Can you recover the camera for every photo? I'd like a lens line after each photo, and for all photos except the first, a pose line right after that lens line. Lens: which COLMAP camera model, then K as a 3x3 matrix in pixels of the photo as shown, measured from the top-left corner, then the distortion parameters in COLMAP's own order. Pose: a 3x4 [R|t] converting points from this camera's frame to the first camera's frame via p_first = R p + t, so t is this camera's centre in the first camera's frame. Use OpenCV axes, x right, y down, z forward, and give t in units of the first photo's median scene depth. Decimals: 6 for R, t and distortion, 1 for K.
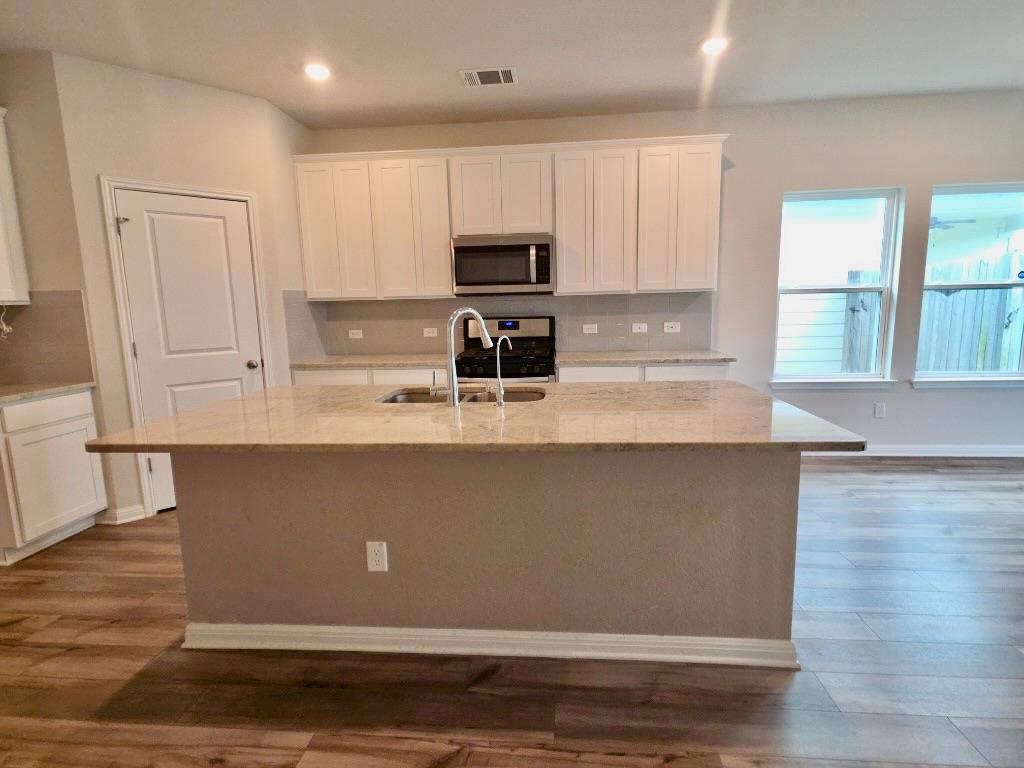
lens RADIAL K [[509.3, 0, 518.6], [0, 509.3, 377.5], [0, 0, 1]] dist [0.013231, -0.006290]
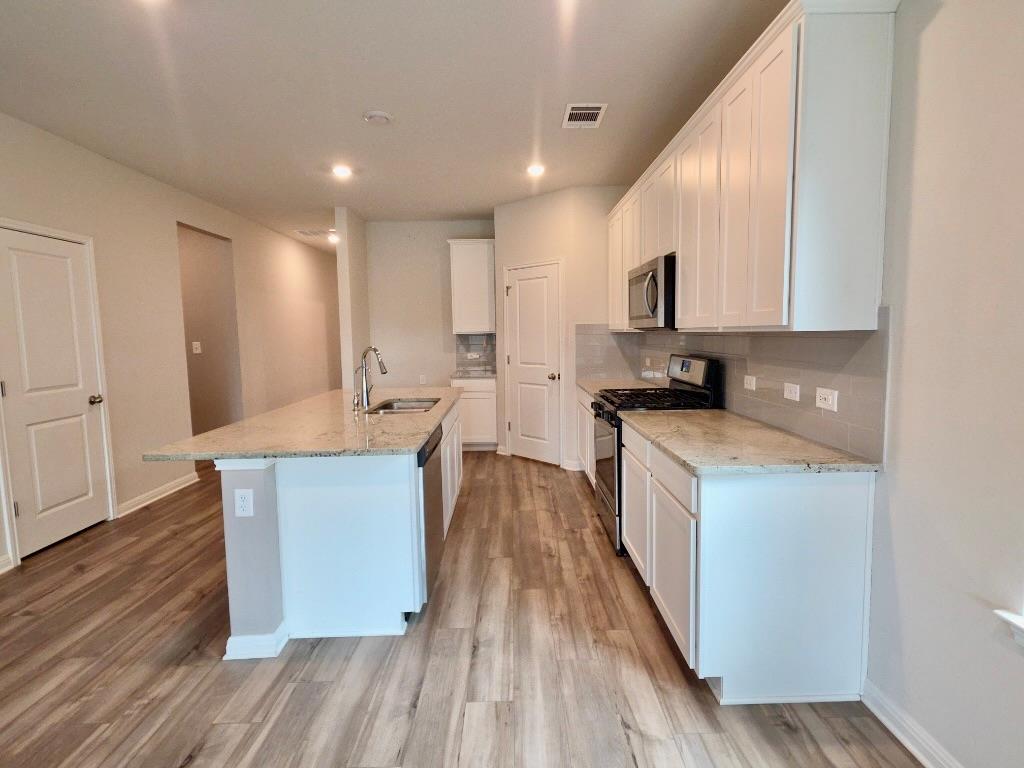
lens RADIAL K [[509.3, 0, 518.6], [0, 509.3, 377.5], [0, 0, 1]] dist [0.013231, -0.006290]
pose [[0.100668, 0.109157, -0.988914, 0.817366], [-0.134909, 0.986280, 0.095133, -0.135154], [0.985731, 0.123837, 0.114013, 0.690819]]
